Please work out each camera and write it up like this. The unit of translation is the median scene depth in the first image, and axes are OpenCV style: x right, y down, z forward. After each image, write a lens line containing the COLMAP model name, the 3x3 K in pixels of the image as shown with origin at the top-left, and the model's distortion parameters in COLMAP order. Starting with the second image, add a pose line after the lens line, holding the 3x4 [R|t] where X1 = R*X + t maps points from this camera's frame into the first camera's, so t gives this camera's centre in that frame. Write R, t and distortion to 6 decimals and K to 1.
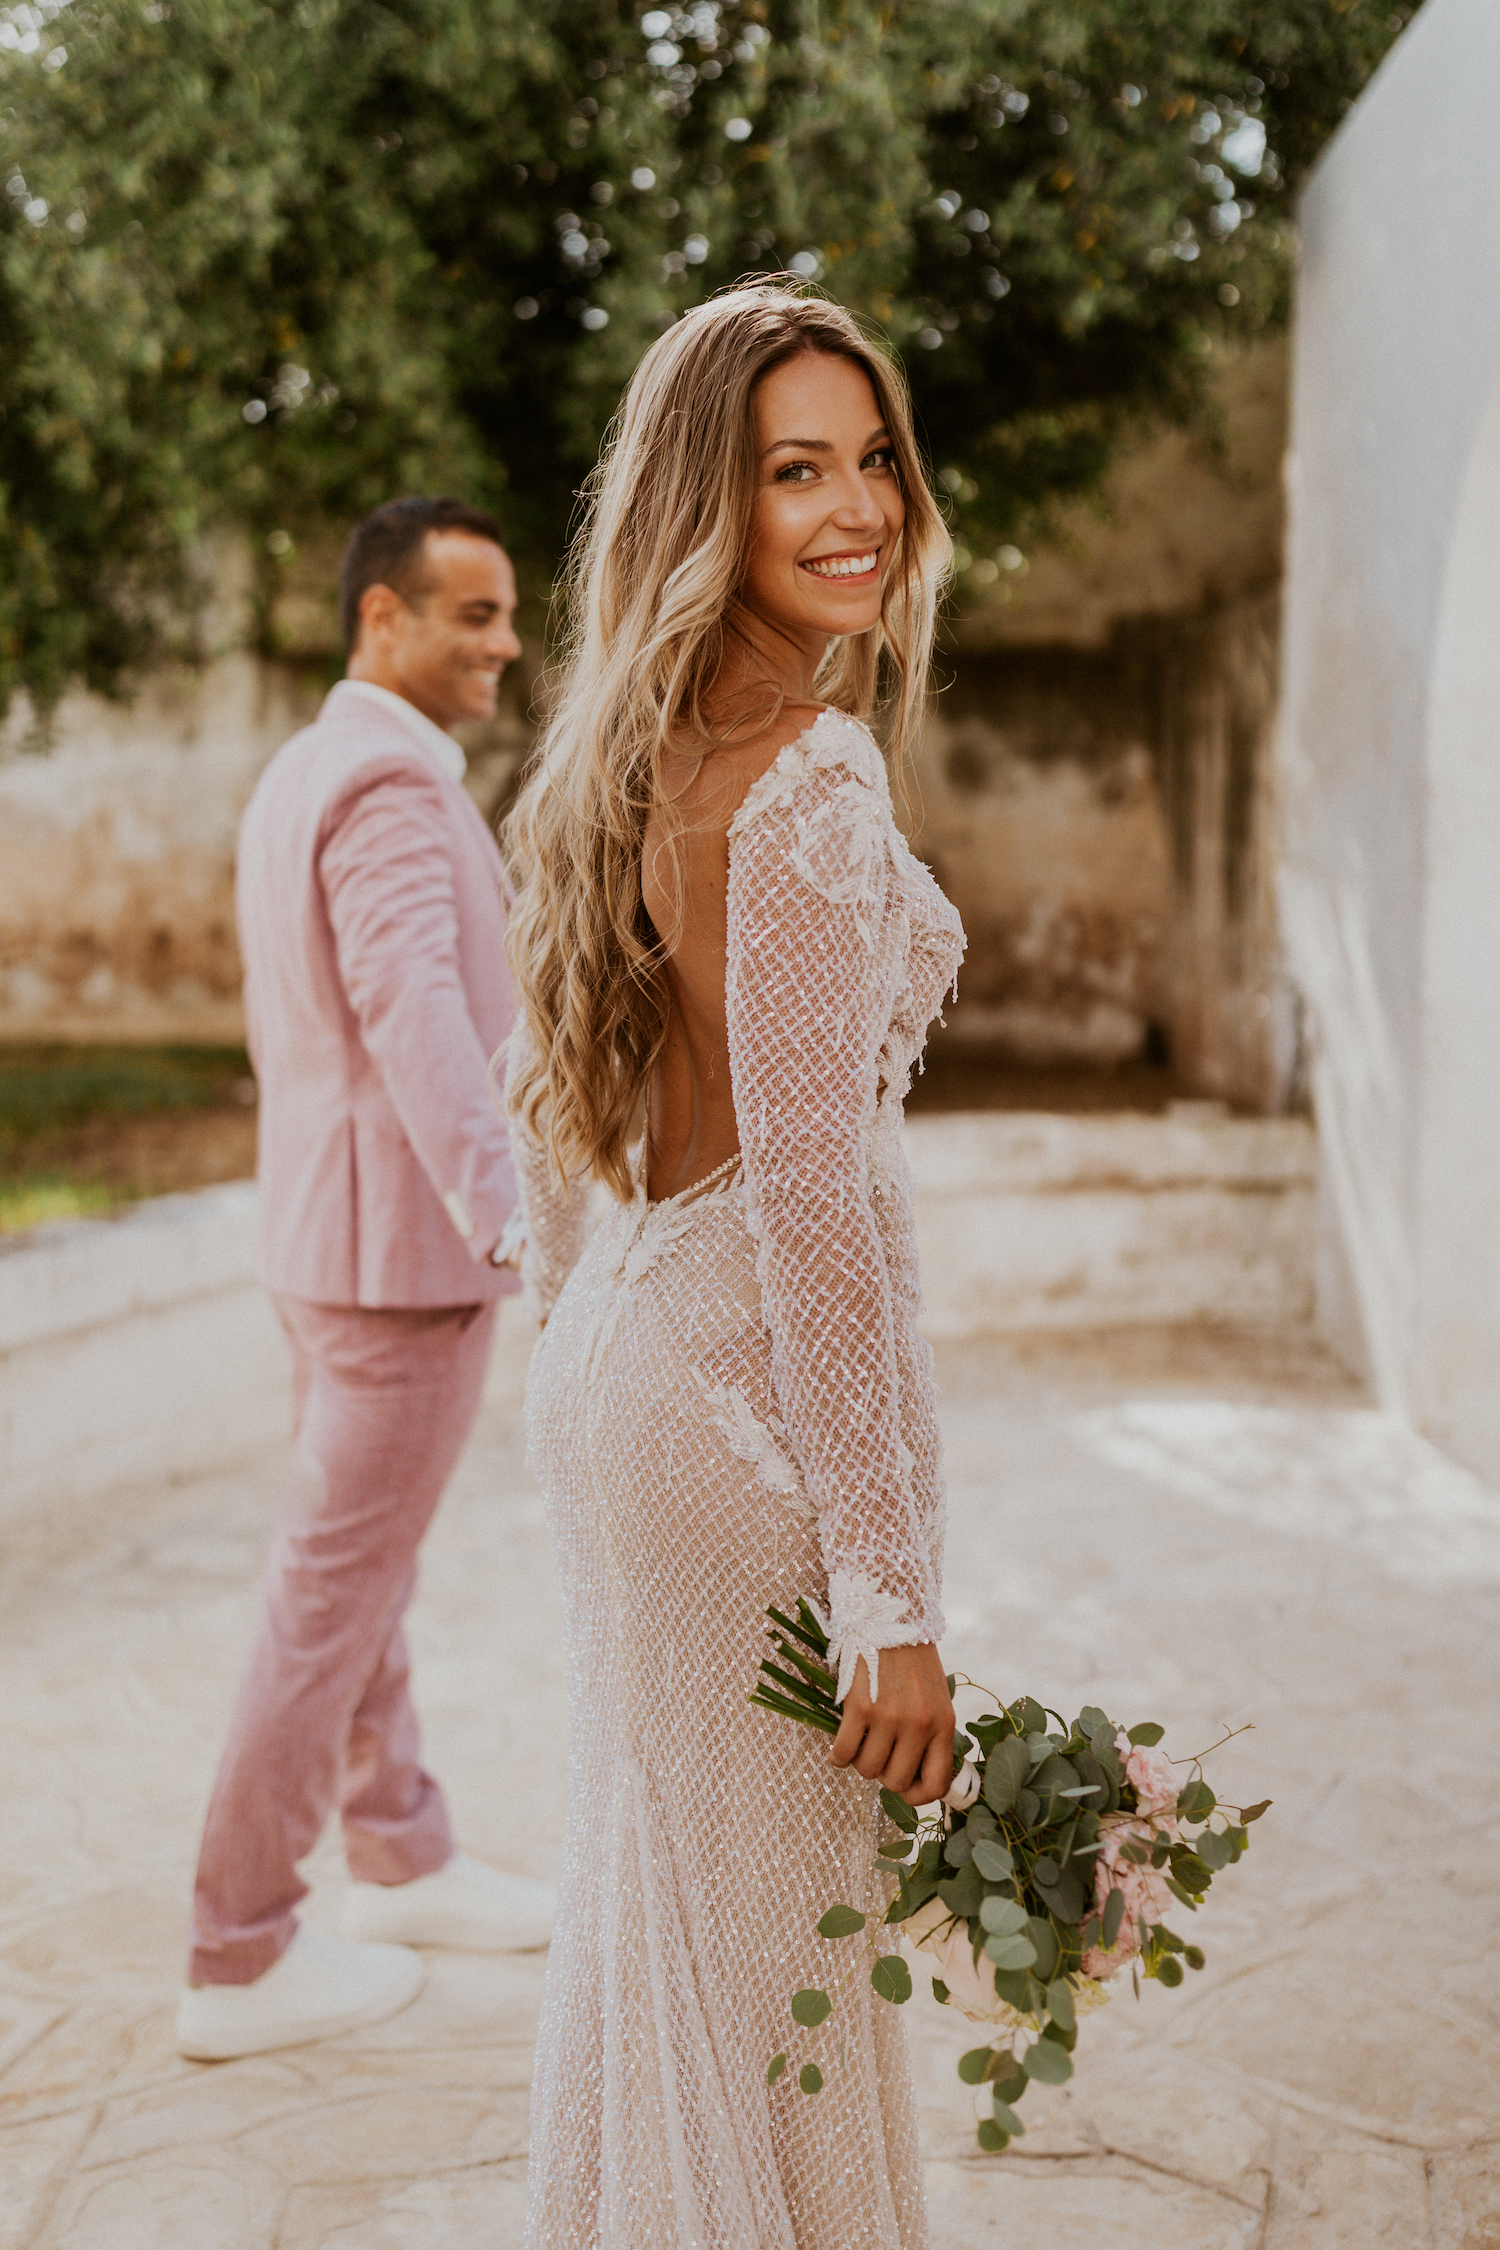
lens RADIAL K [[2353.1, 0, 750.8], [0, 2353.1, 1123.7], [0, 0, 1]] dist [-0.024629, 0.000000]
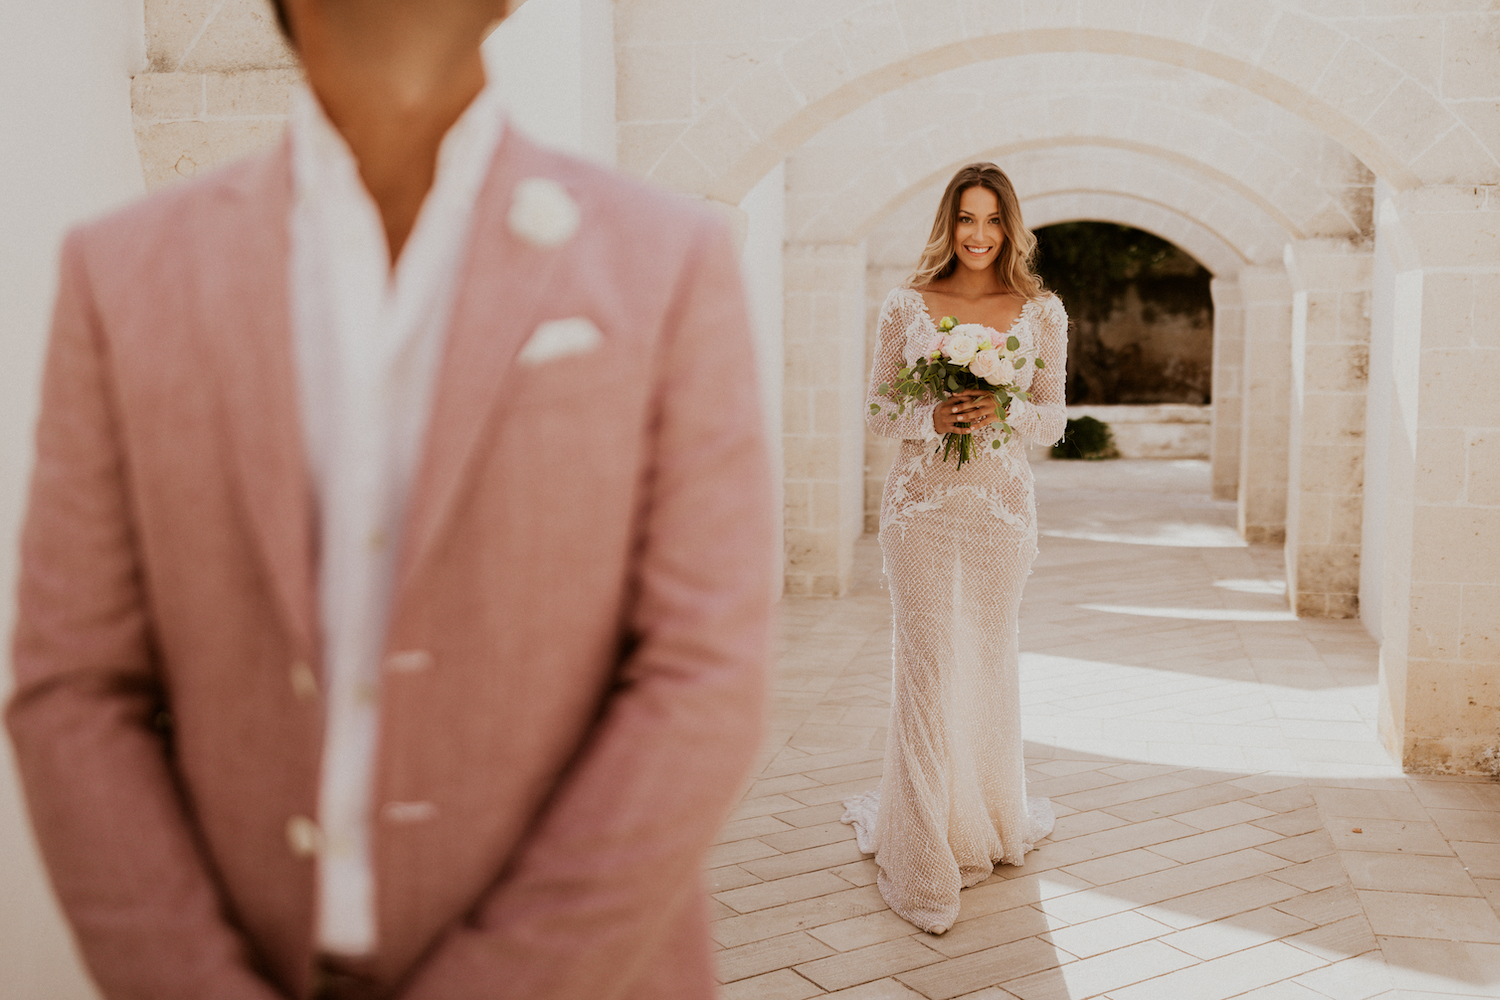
lens RADIAL K [[1568.7, 0, 751.6], [0, 1568.7, 498.3], [0, 0, 1]] dist [-0.024629, 0.000000]
pose [[0.985690, 0.023928, -0.166861, -0.076211], [-0.027142, 0.999487, -0.017012, 0.143160], [0.166369, 0.021297, 0.985834, -1.147796]]
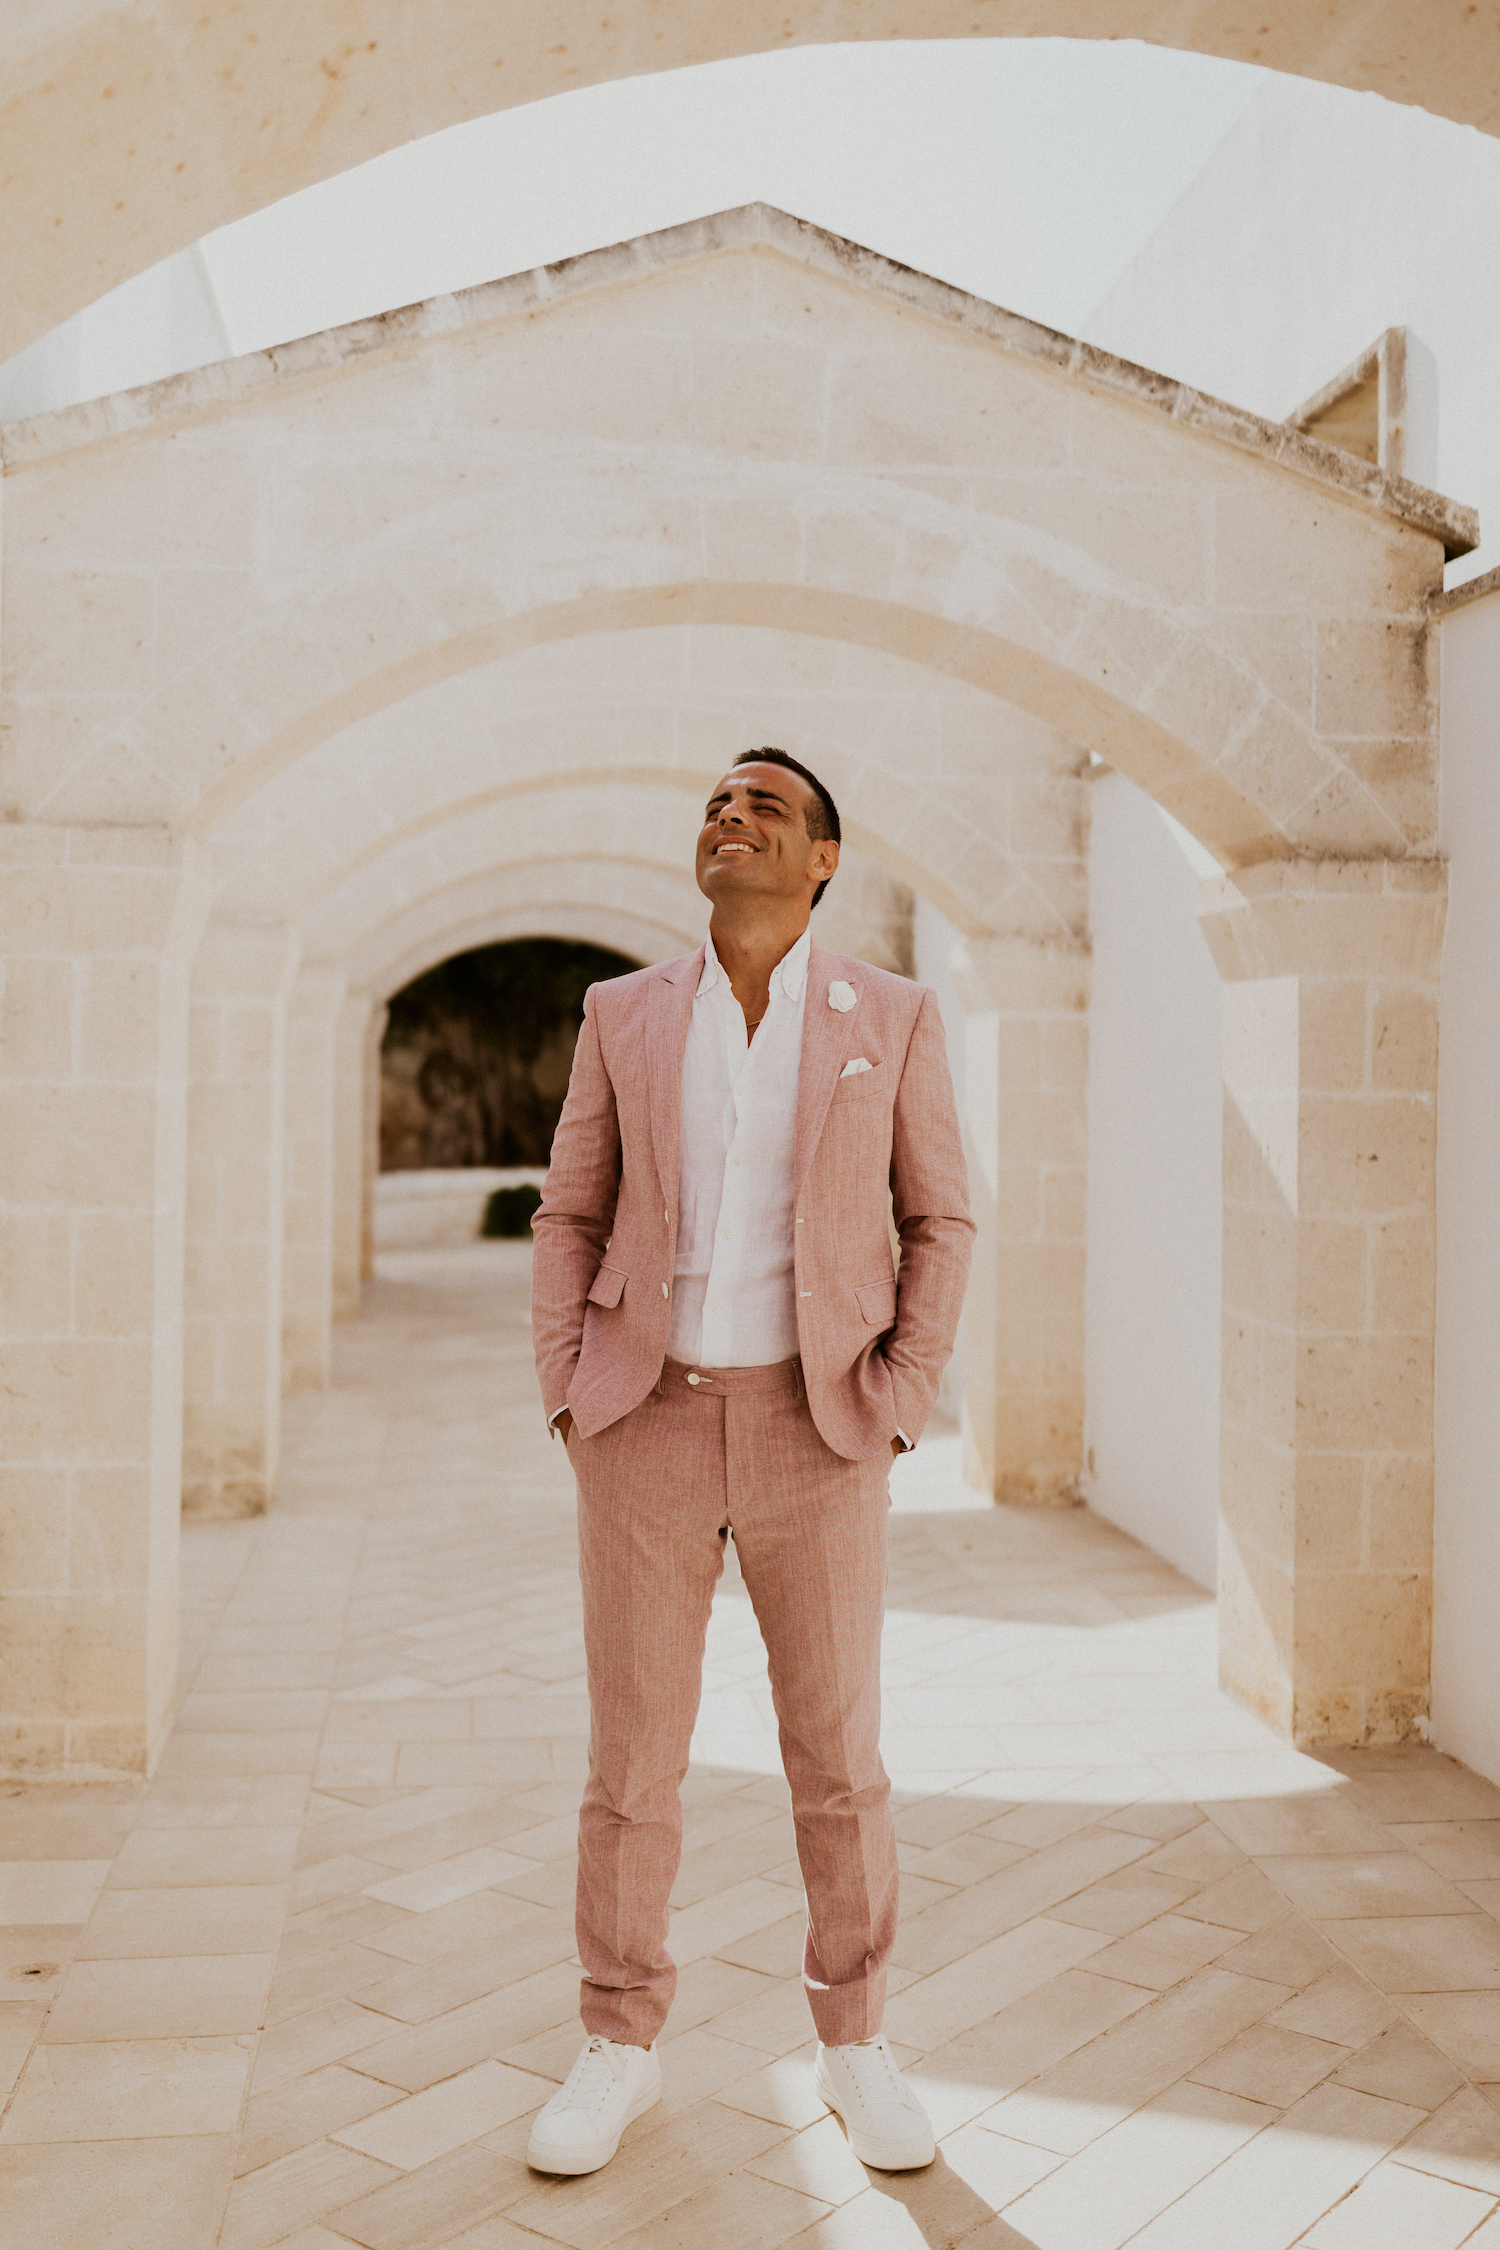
lens RADIAL K [[2353.1, 0, 746.8], [0, 2353.1, 1125.5], [0, 0, 1]] dist [-0.024629, 0.000000]
pose [[0.983179, 0.014907, 0.182033, -0.176850], [0.004402, 0.994440, -0.105213, 0.175198], [-0.182590, 0.104245, 0.977647, -1.375926]]
